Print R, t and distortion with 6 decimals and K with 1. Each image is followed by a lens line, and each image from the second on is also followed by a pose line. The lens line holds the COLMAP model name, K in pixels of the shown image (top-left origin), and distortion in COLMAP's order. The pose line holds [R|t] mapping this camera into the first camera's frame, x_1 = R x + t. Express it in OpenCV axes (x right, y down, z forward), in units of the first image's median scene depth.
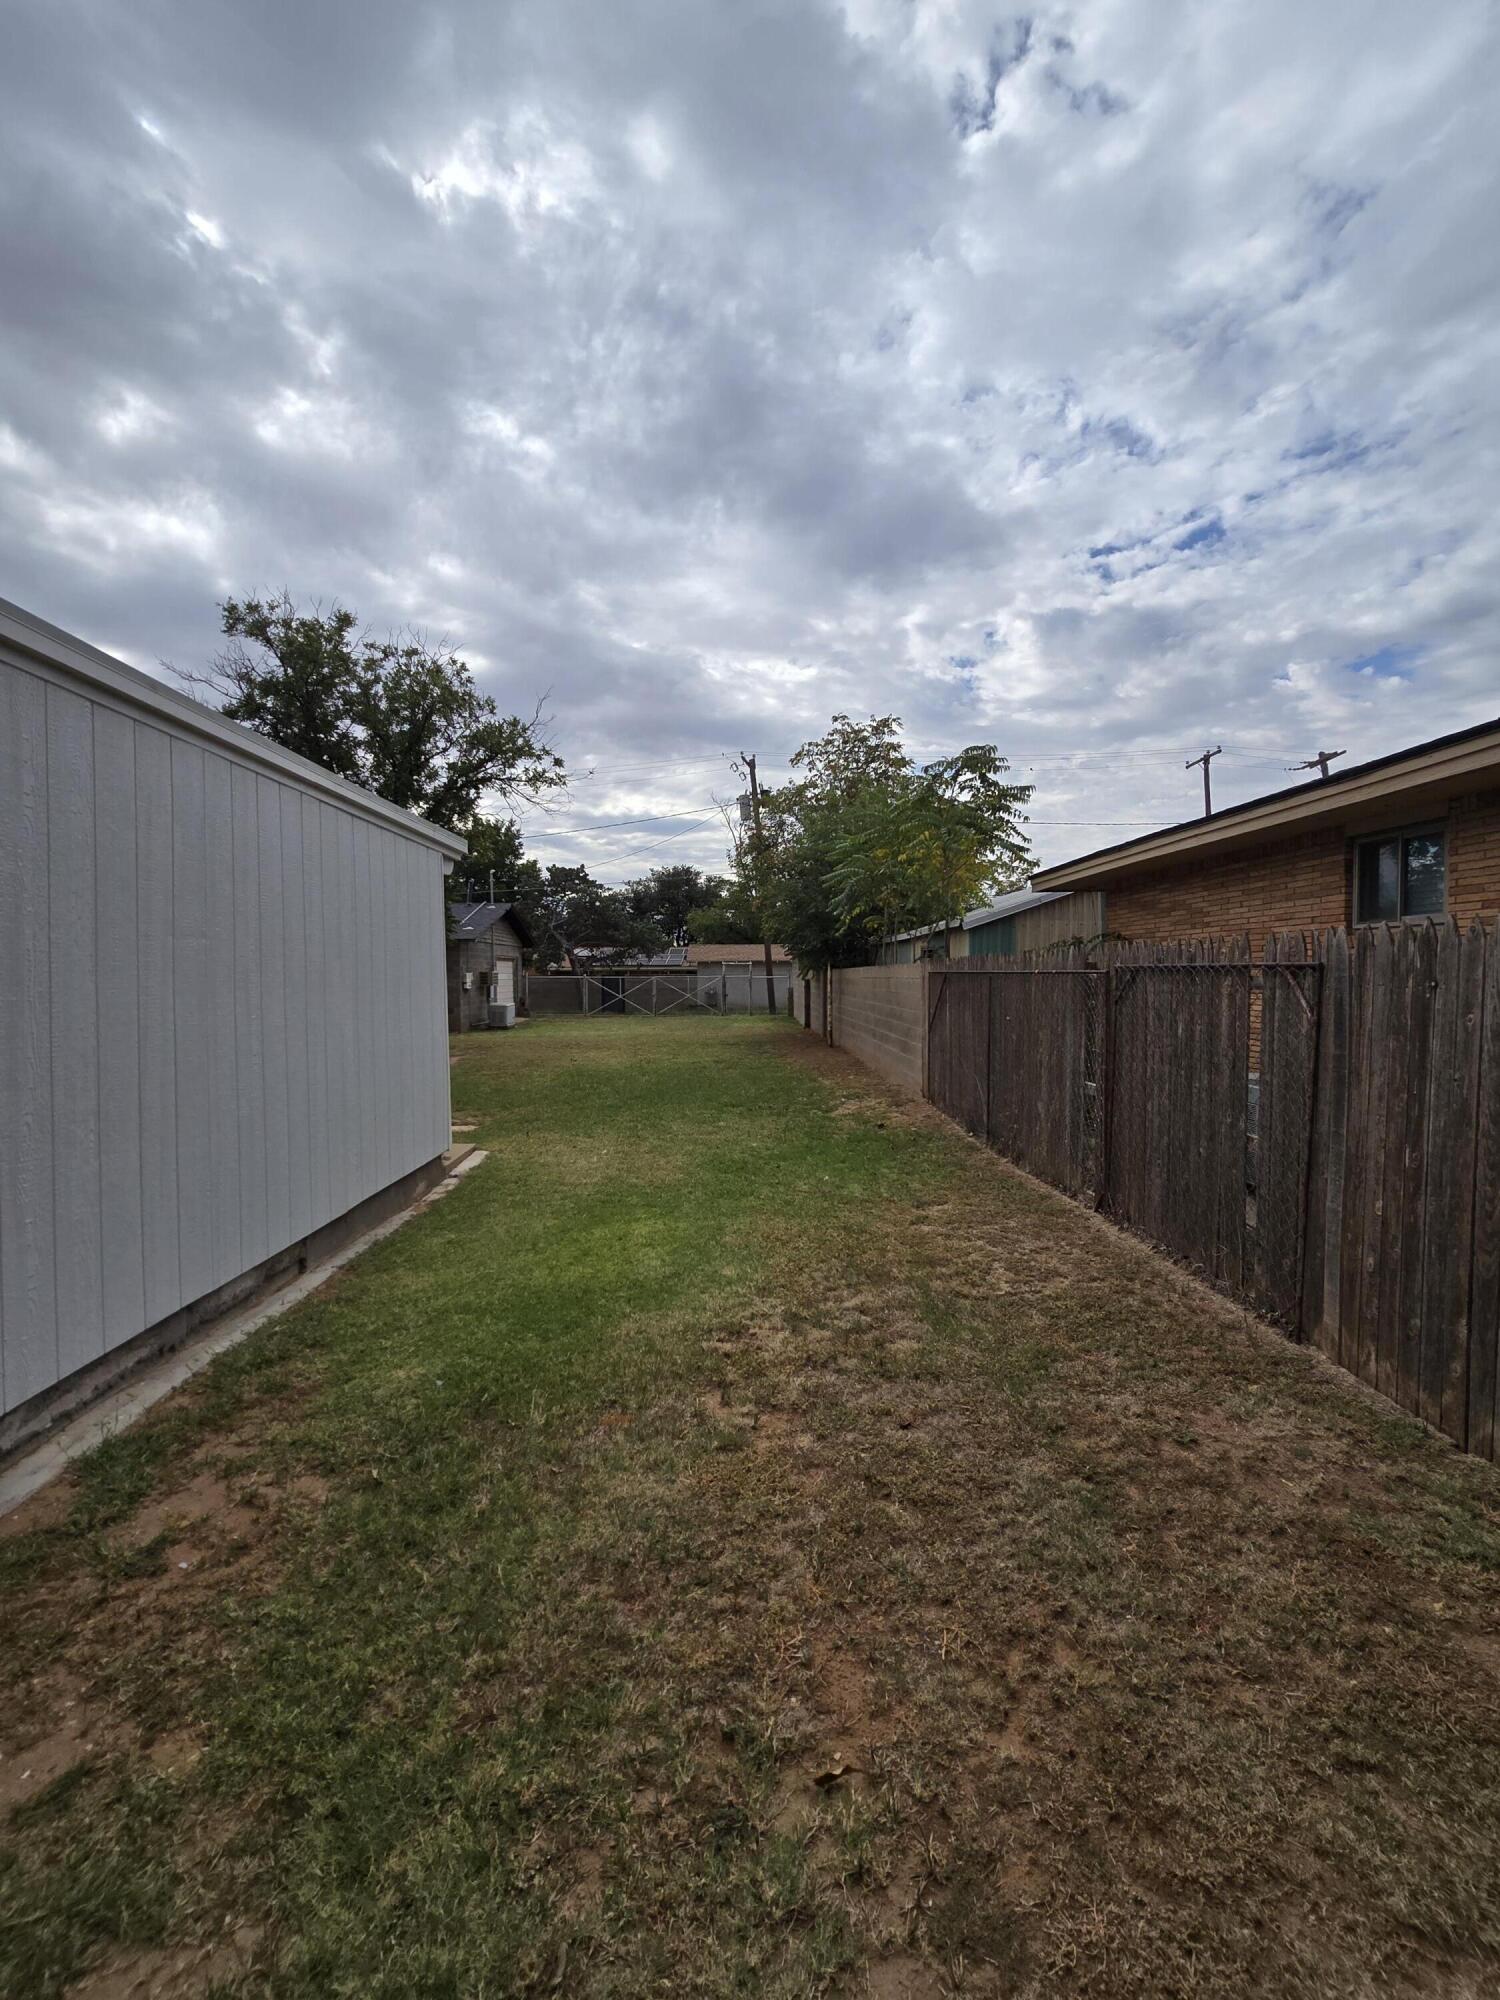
lens RADIAL K [[826.6, 0, 735.2], [0, 826.6, 1003.2], [0, 0, 1]] dist [0.001028, 0.001732]
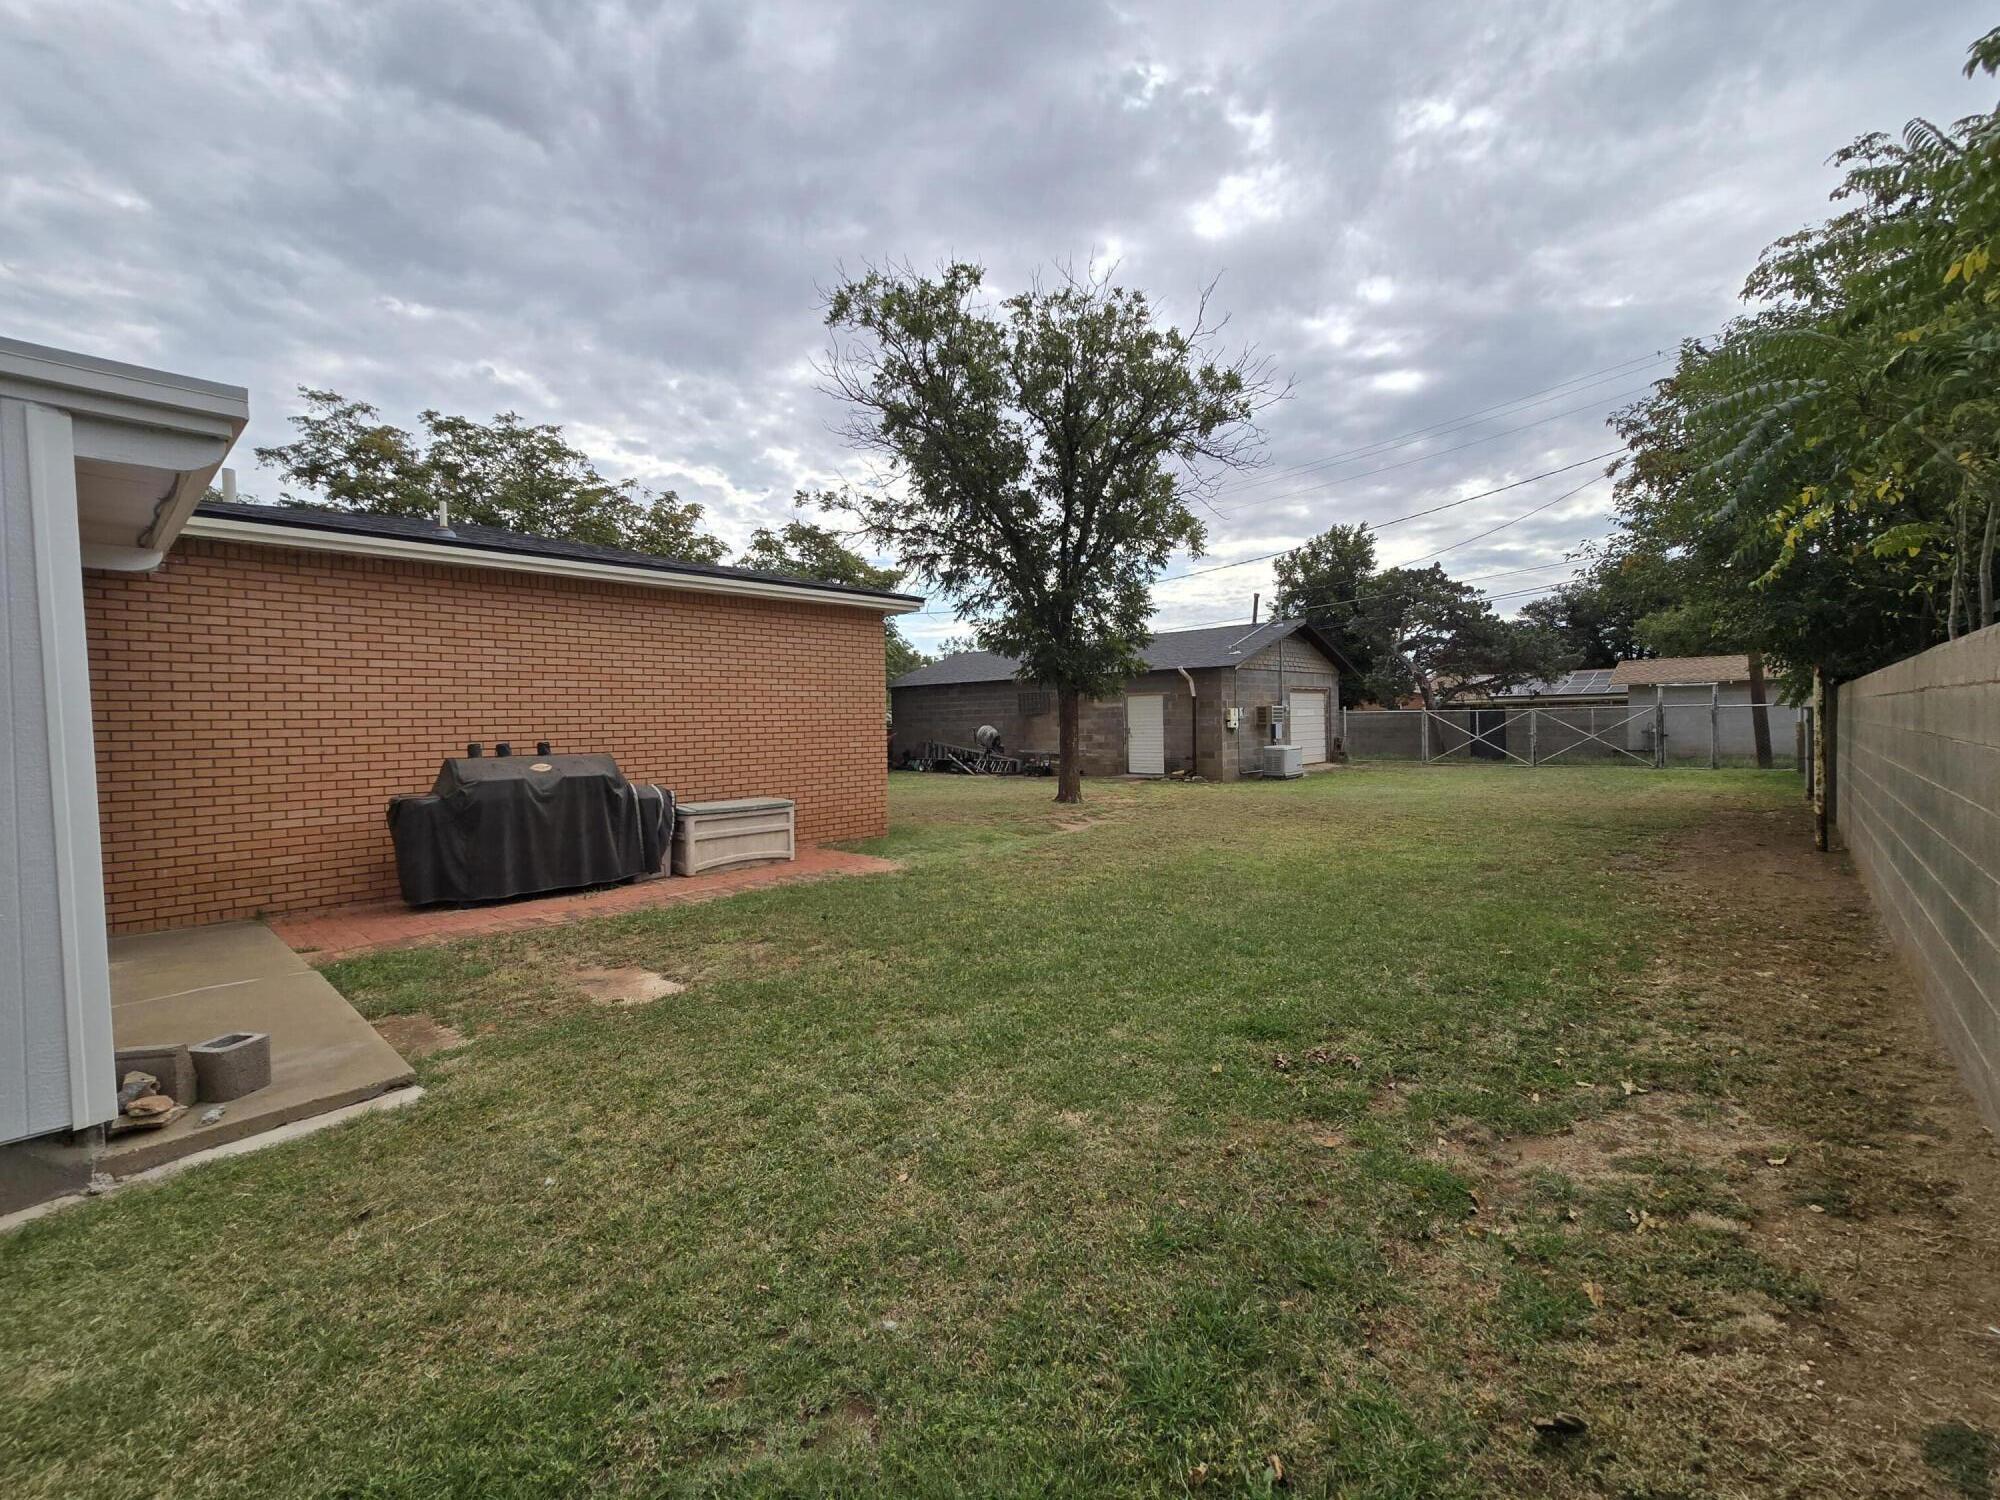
lens RADIAL K [[826.6, 0, 1042.2], [0, 826.6, 733.1], [0, 0, 1]] dist [0.001028, 0.001732]
pose [[0.742157, -0.000974, -0.670226, 0.045578], [-0.005429, 0.999957, -0.007464, -0.003288], [0.670204, 0.009178, 0.742120, 0.165115]]
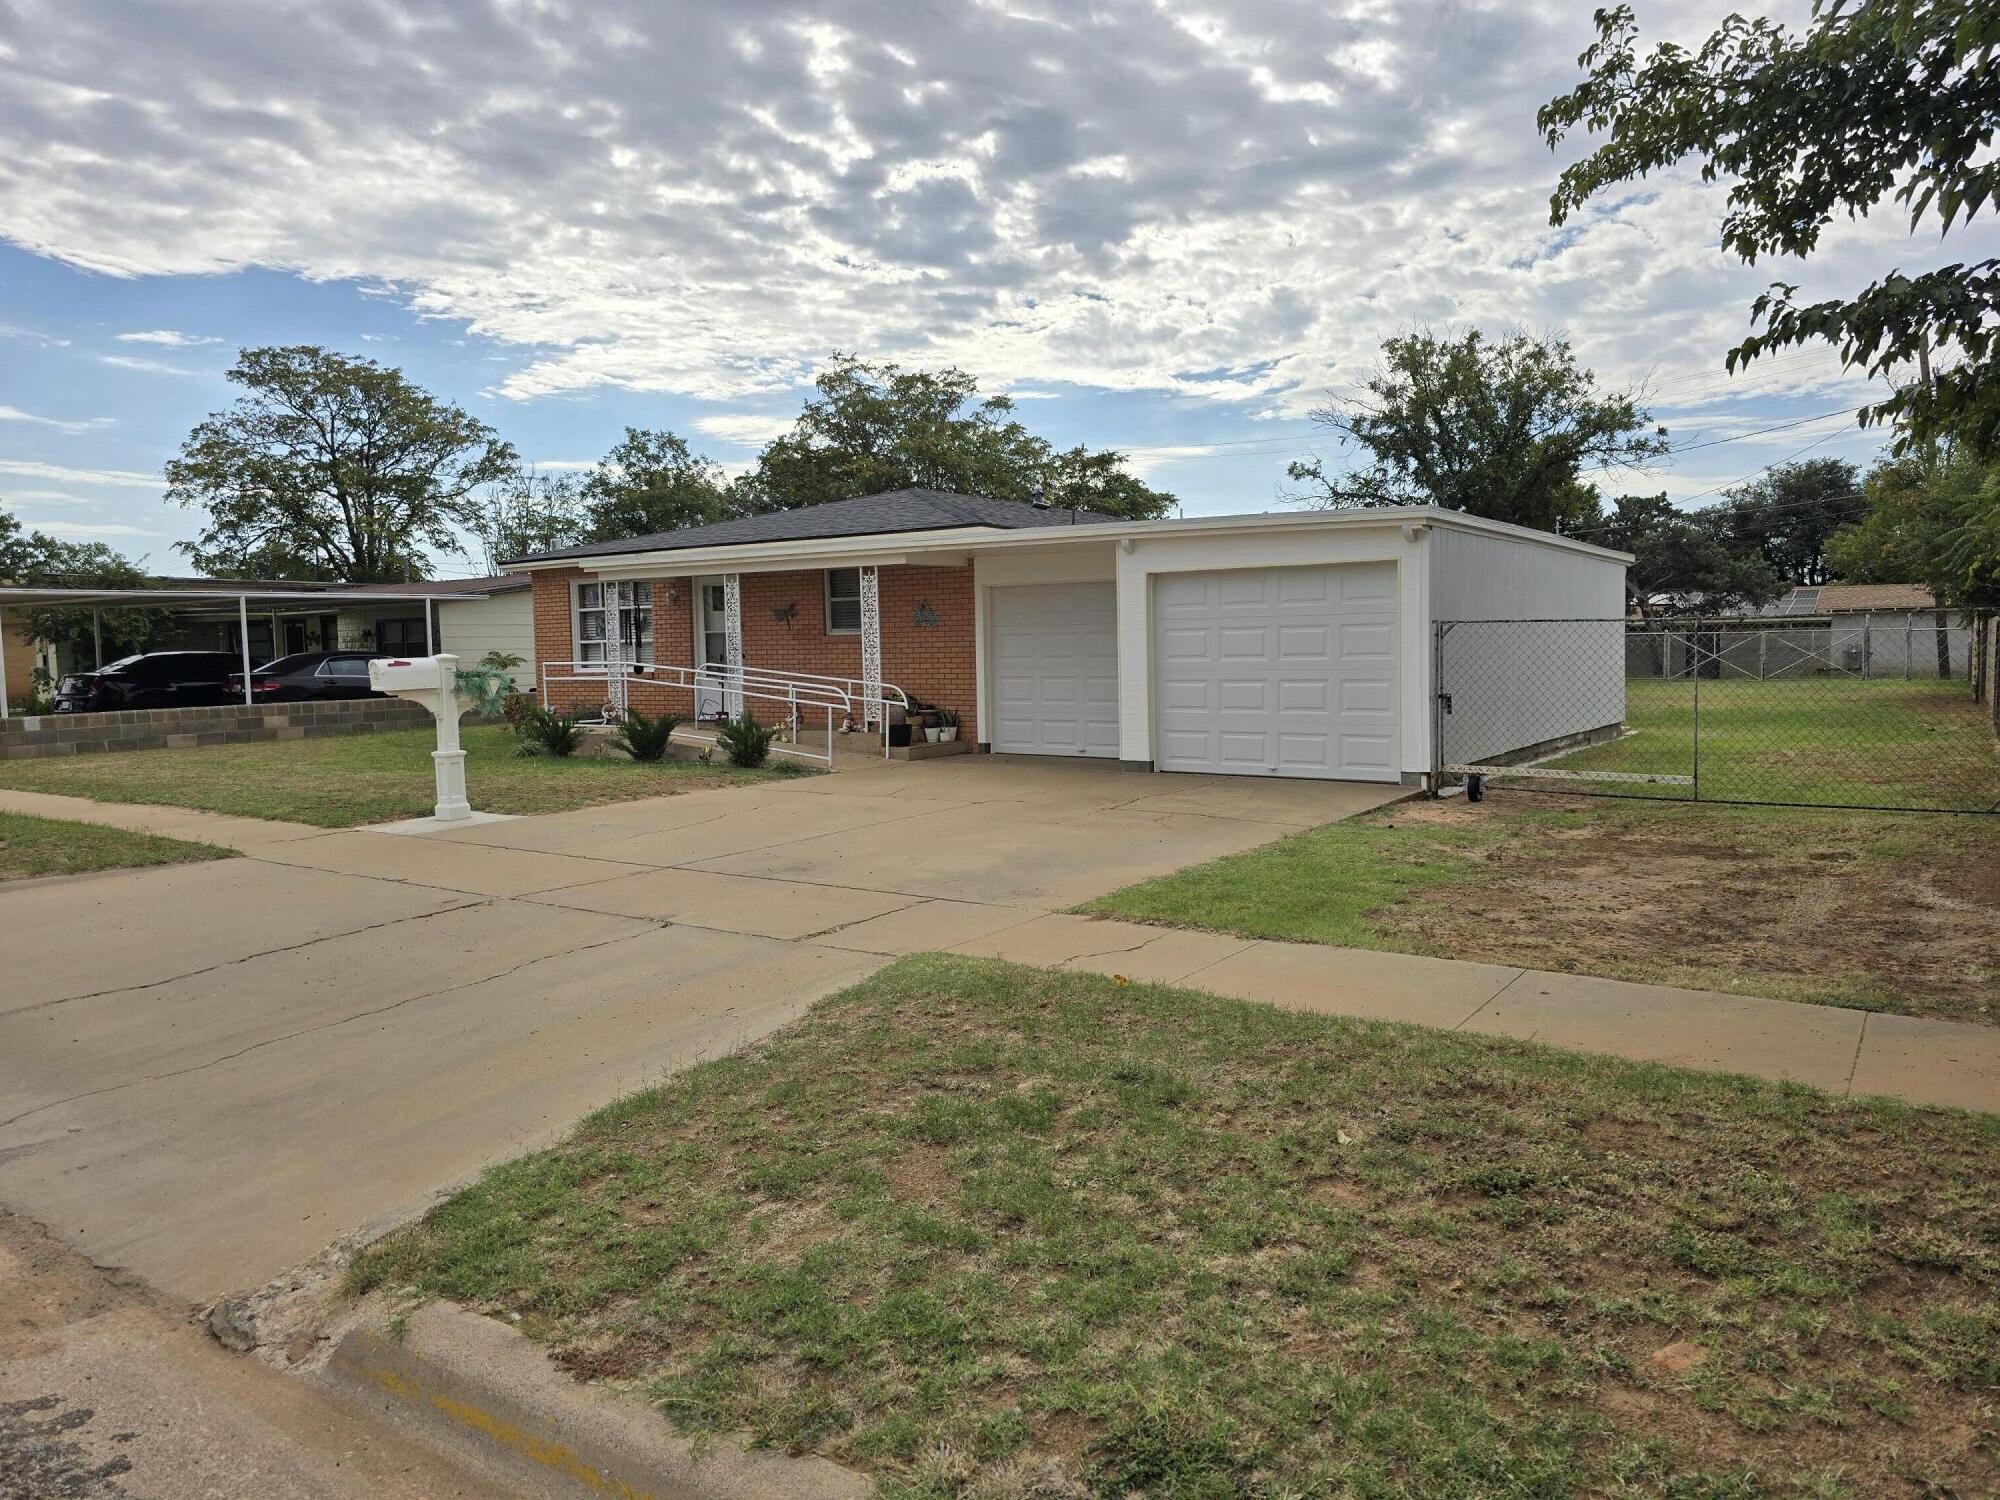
lens RADIAL K [[1364.0, 0, 995.7], [0, 1364.0, 747.3], [0, 0, 1]] dist [0.012152, 0.002595]
pose [[0.817640, 0.031399, -0.574873, 0.045874], [-0.003815, 0.998785, 0.049128, 0.013461], [0.575718, -0.037976, 0.816766, -0.391783]]
